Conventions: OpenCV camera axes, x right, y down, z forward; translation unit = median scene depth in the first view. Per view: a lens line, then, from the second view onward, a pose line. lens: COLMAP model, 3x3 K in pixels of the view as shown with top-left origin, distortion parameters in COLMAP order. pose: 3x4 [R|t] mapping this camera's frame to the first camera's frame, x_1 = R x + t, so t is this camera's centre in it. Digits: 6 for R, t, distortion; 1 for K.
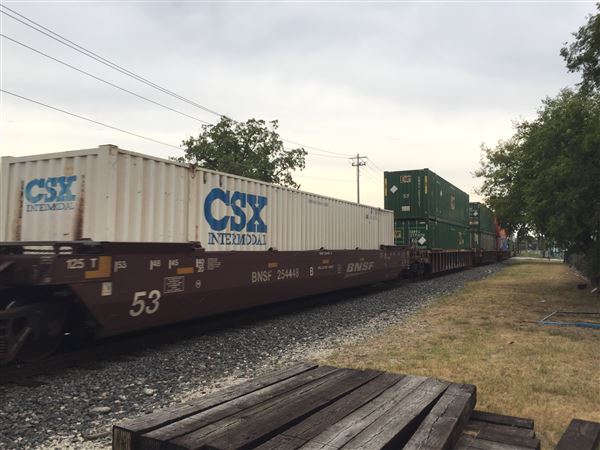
lens RADIAL K [[509.4, 0, 303.1], [0, 509.4, 237.0], [0, 0, 1]] dist [0.055646, -0.100664]
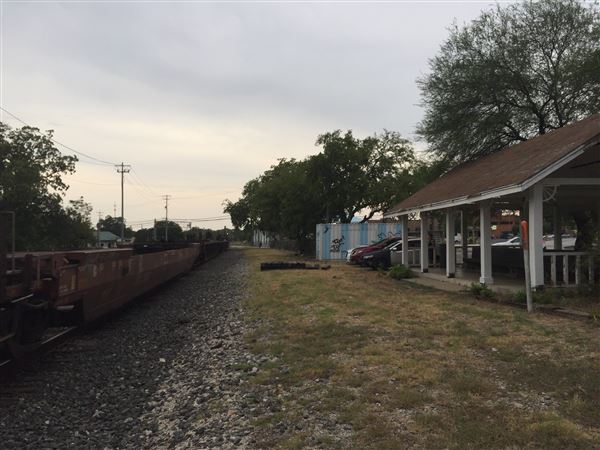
lens RADIAL K [[509.4, 0, 303.1], [0, 509.4, 237.0], [0, 0, 1]] dist [0.055646, -0.100664]
pose [[0.848189, -0.011214, 0.529576, -0.180303], [0.002446, 0.999848, 0.017255, -0.007474], [-0.529689, -0.013340, 0.848087, -0.265316]]
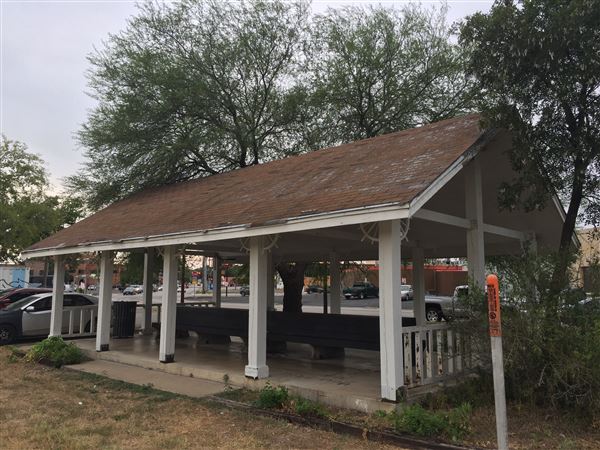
lens RADIAL K [[509.4, 0, 303.1], [0, 509.4, 237.0], [0, 0, 1]] dist [0.055646, -0.100664]
pose [[0.261977, 0.094555, 0.960431, -0.127724], [-0.029768, 0.995507, -0.089888, -0.007295], [-0.964615, -0.005041, 0.263615, -0.176086]]
